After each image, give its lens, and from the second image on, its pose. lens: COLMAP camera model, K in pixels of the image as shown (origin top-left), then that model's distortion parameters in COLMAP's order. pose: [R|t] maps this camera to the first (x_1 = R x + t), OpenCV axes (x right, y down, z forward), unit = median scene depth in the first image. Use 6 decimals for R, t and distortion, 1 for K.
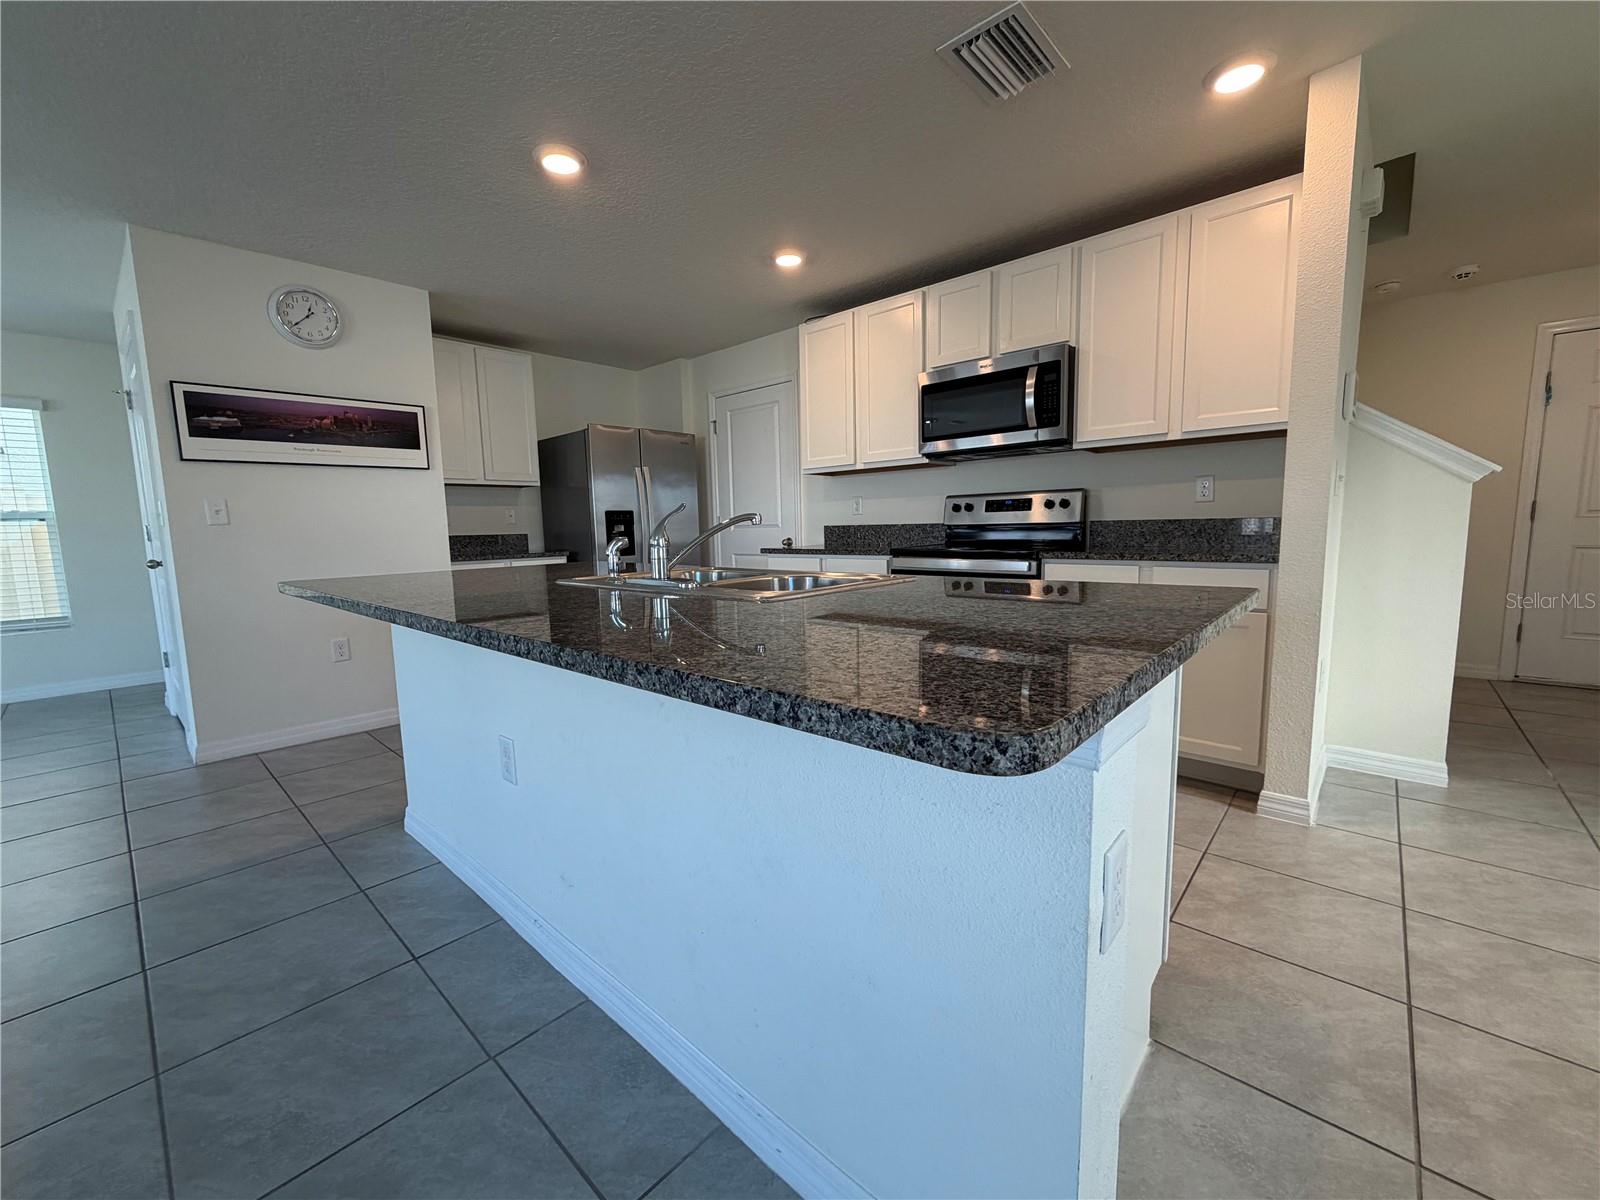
lens RADIAL K [[636.5, 0, 799.7], [0, 636.5, 597.4], [0, 0, 1]] dist [-0.001498, 0.000548]
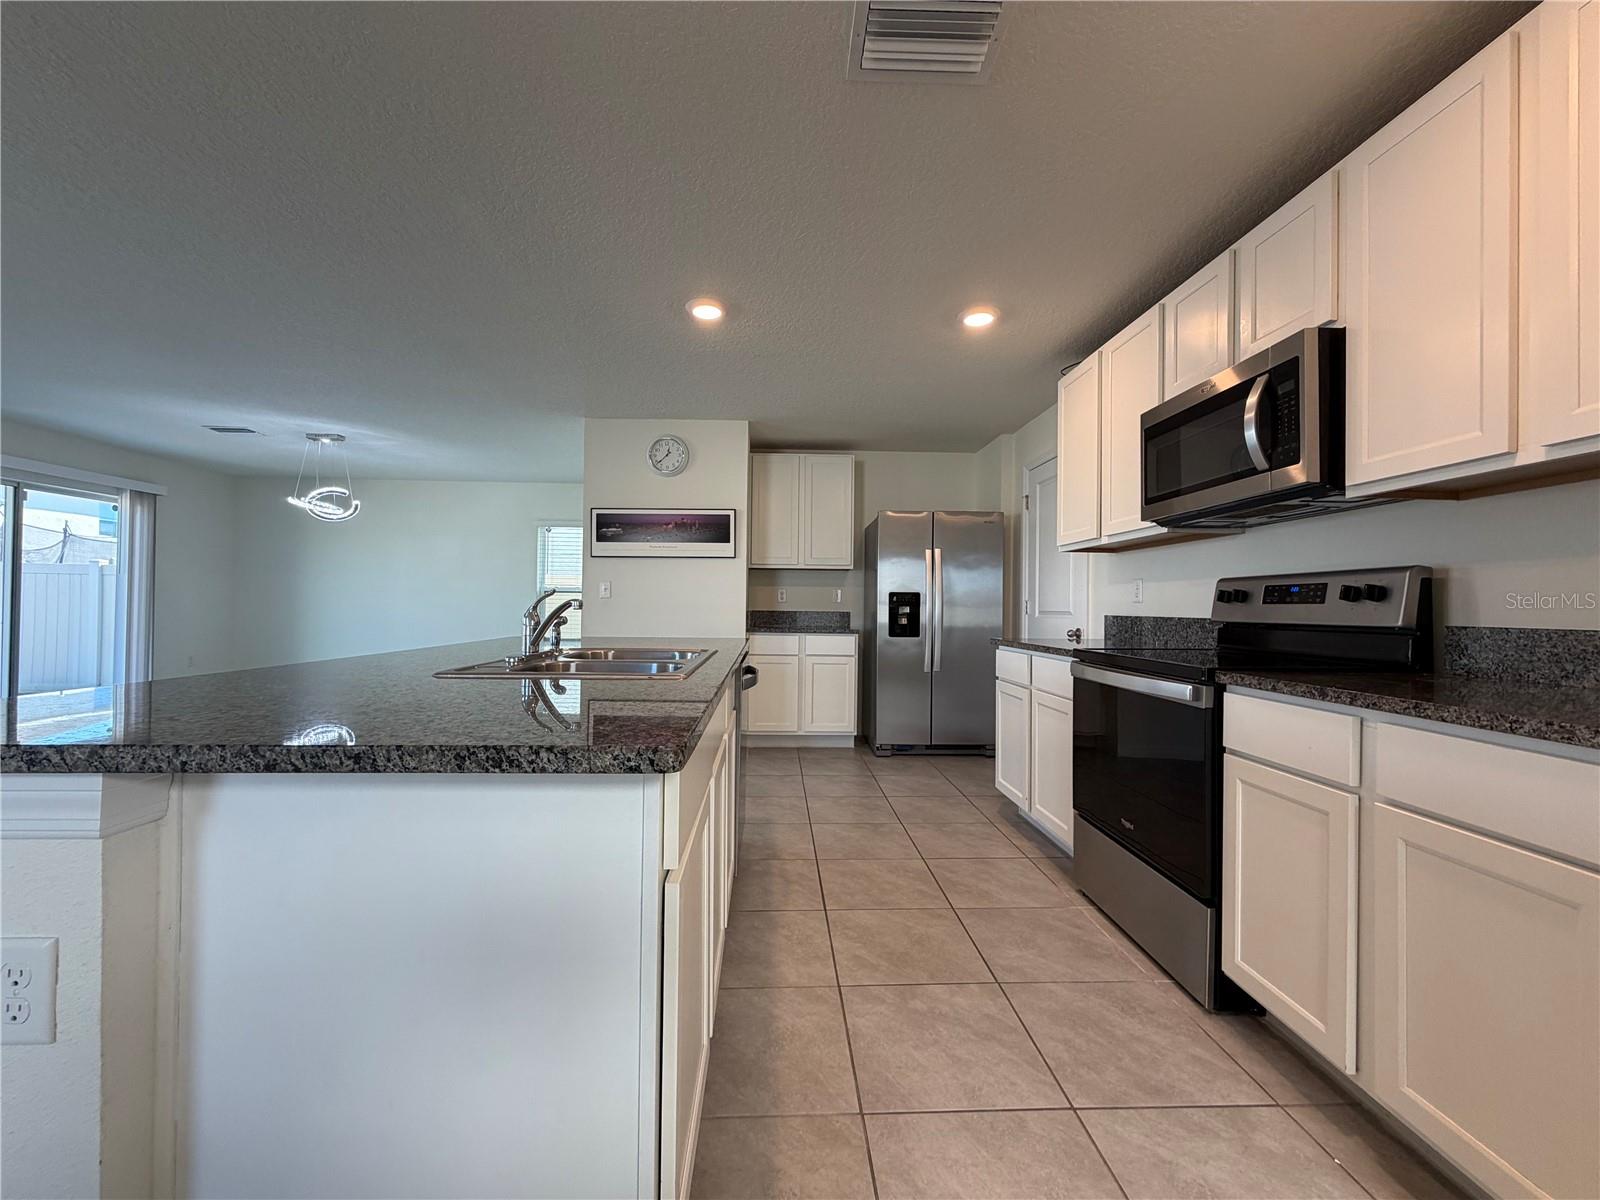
lens RADIAL K [[636.5, 0, 801.6], [0, 636.5, 600.8], [0, 0, 1]] dist [-0.001498, 0.000548]
pose [[0.703227, 0.024993, -0.710526, 0.463214], [-0.108295, 0.991486, -0.072306, -0.044870], [0.702669, 0.127793, 0.699947, 0.249006]]
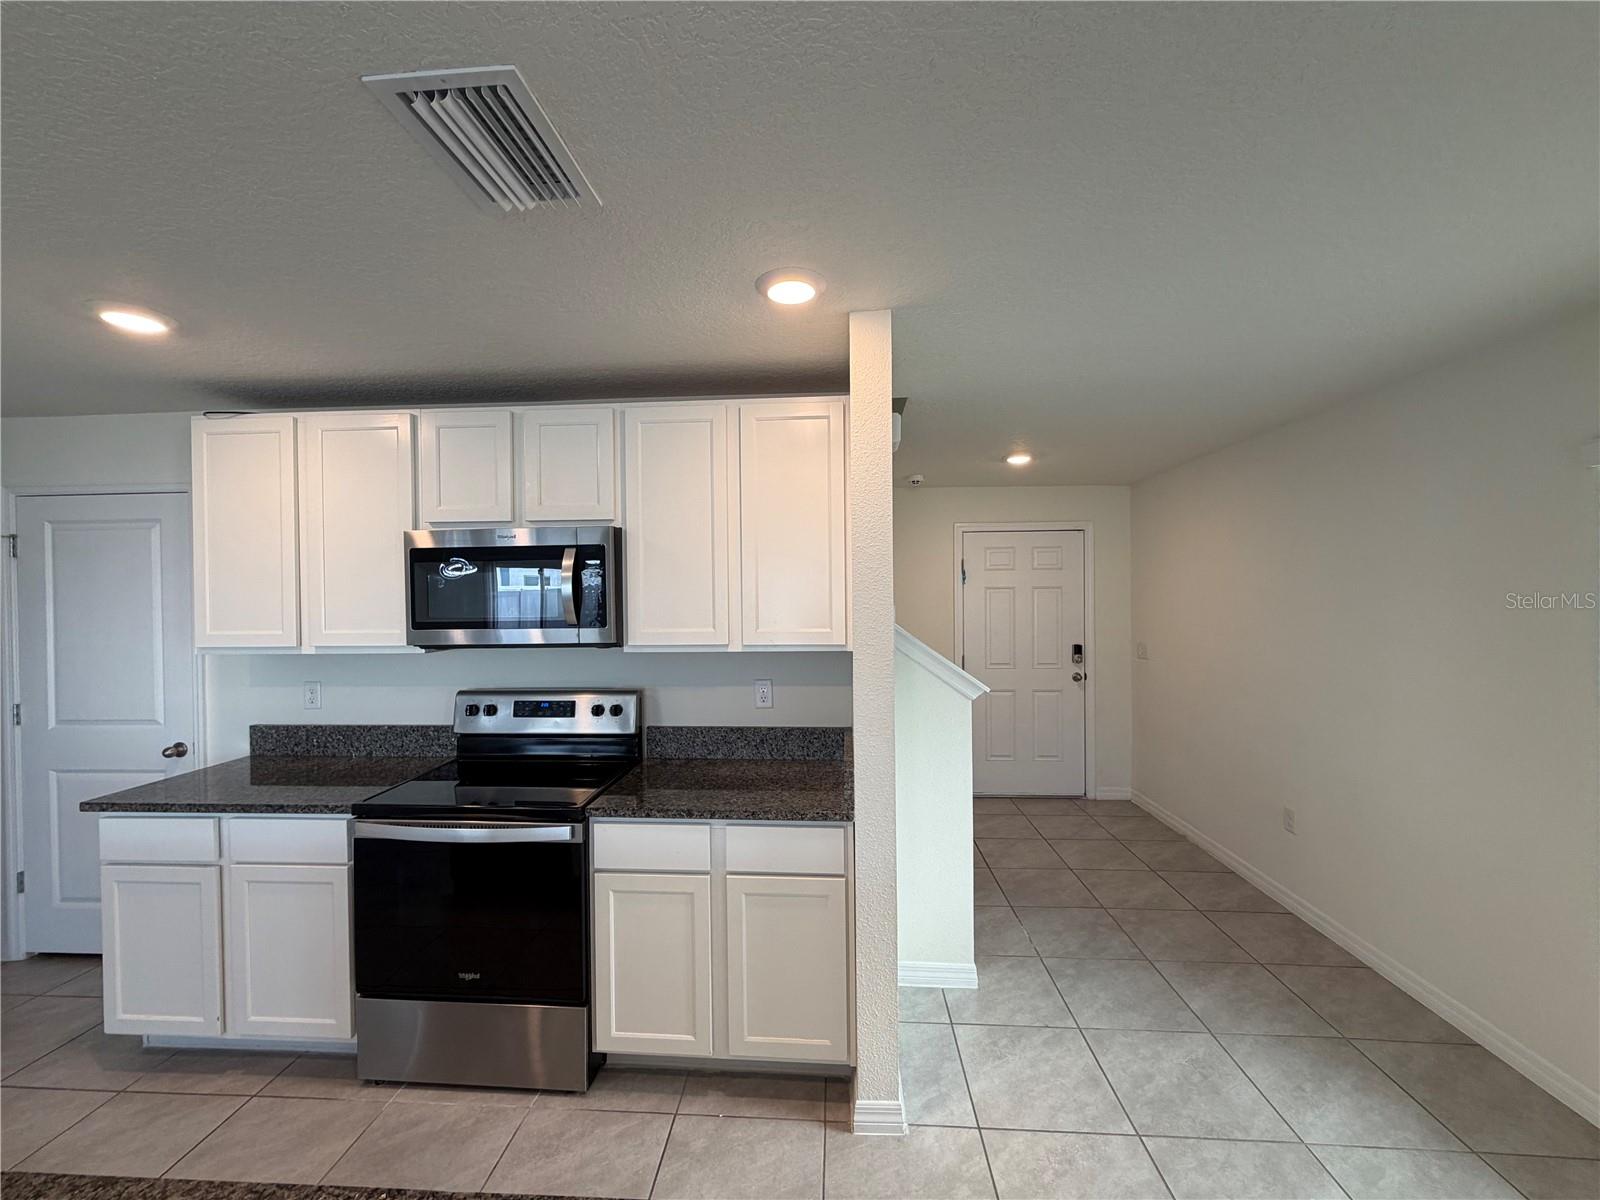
lens RADIAL K [[636.5, 0, 796.1], [0, 636.5, 604.1], [0, 0, 1]] dist [-0.001498, 0.000548]
pose [[0.784707, 0.006581, 0.619832, 0.098456], [0.064057, 0.993729, -0.091647, -0.193648], [-0.616549, 0.111621, 0.779364, 0.226407]]
